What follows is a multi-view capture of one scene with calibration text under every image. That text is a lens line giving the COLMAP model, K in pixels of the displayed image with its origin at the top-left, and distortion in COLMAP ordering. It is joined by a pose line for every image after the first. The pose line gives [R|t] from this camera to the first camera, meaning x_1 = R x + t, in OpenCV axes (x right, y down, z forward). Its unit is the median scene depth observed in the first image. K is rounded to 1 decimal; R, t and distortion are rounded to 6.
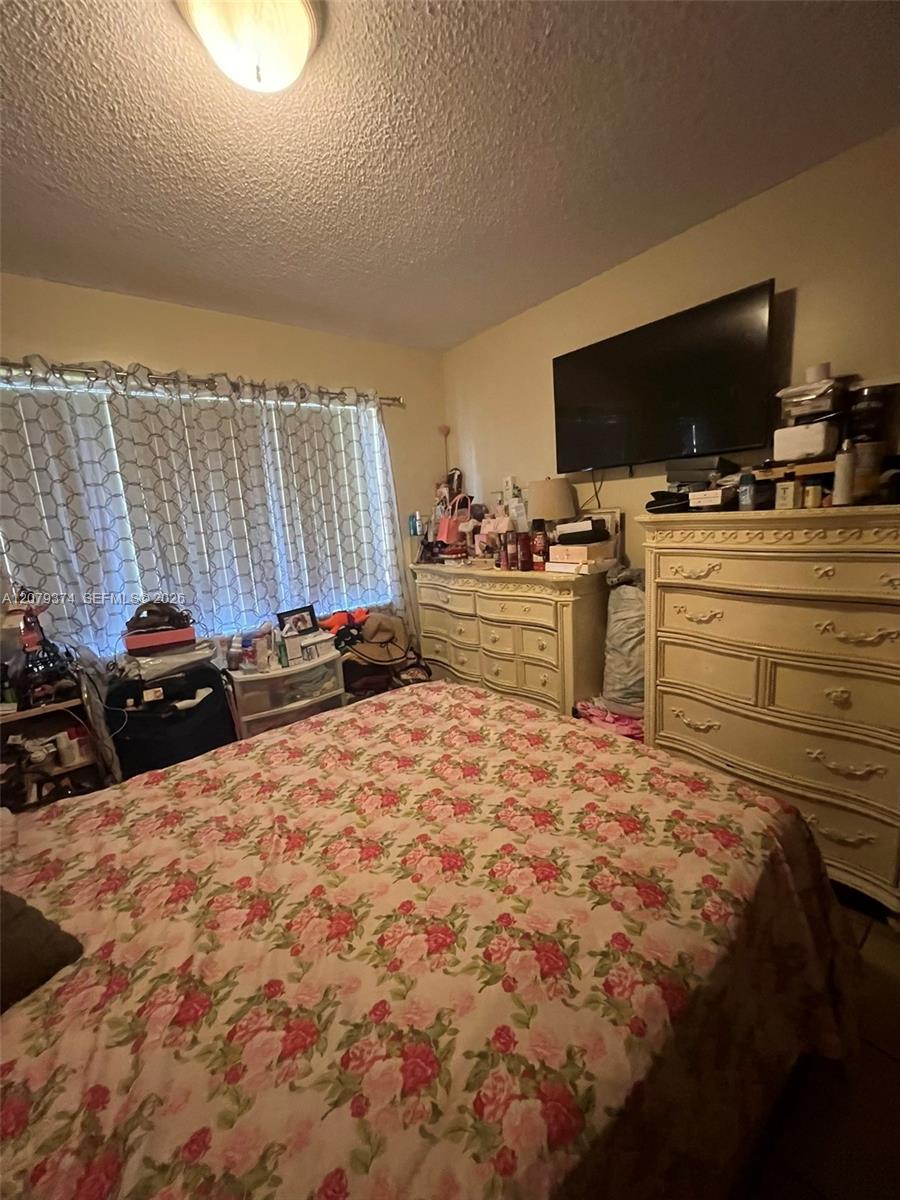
lens RADIAL K [[479.1, 0, 448.2], [0, 479.1, 601.4], [0, 0, 1]] dist [-0.001010, 0.000663]
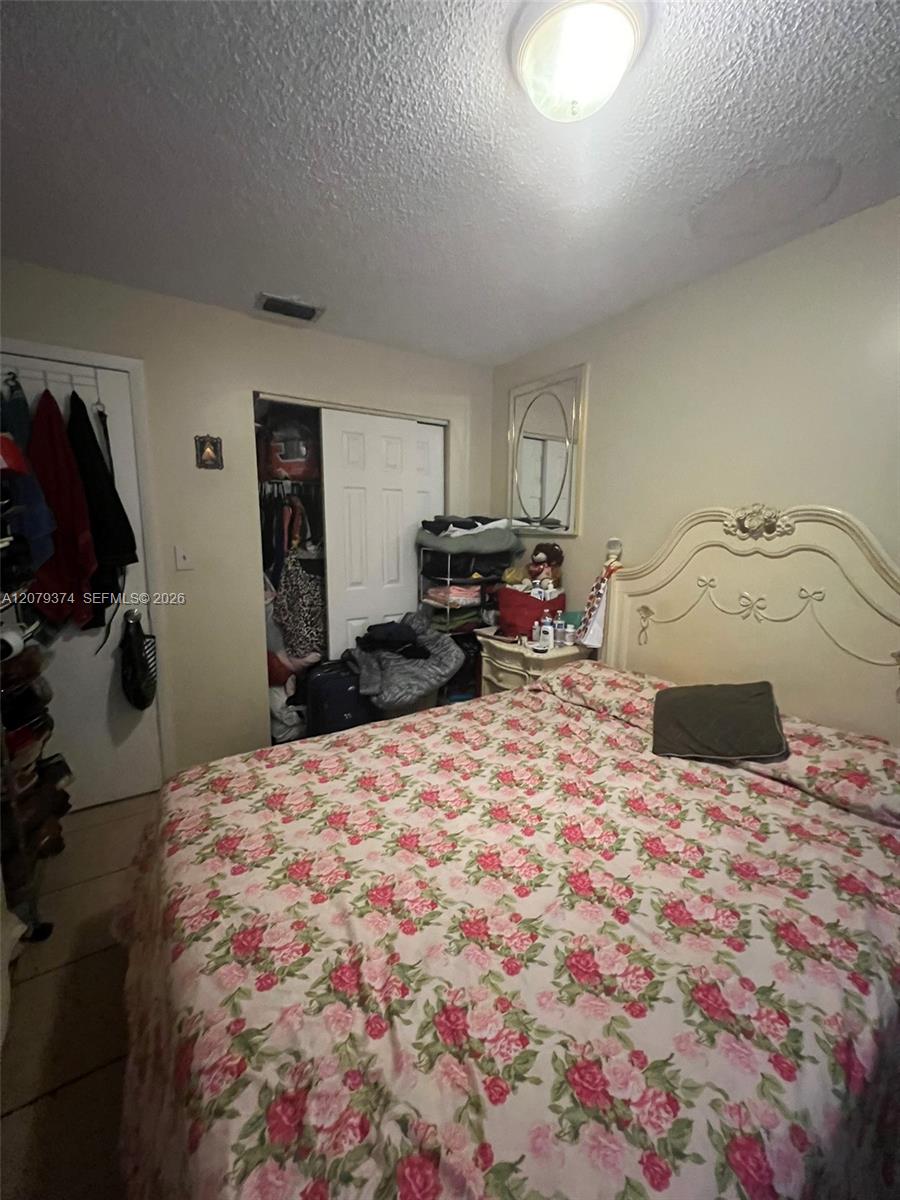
lens RADIAL K [[479.1, 0, 448.2], [0, 479.1, 601.4], [0, 0, 1]] dist [-0.001010, 0.000663]
pose [[-0.991247, 0.072232, 0.110510, -0.337762], [0.104404, 0.941210, 0.321283, -0.287296], [-0.080807, 0.330008, -0.940513, 1.762647]]
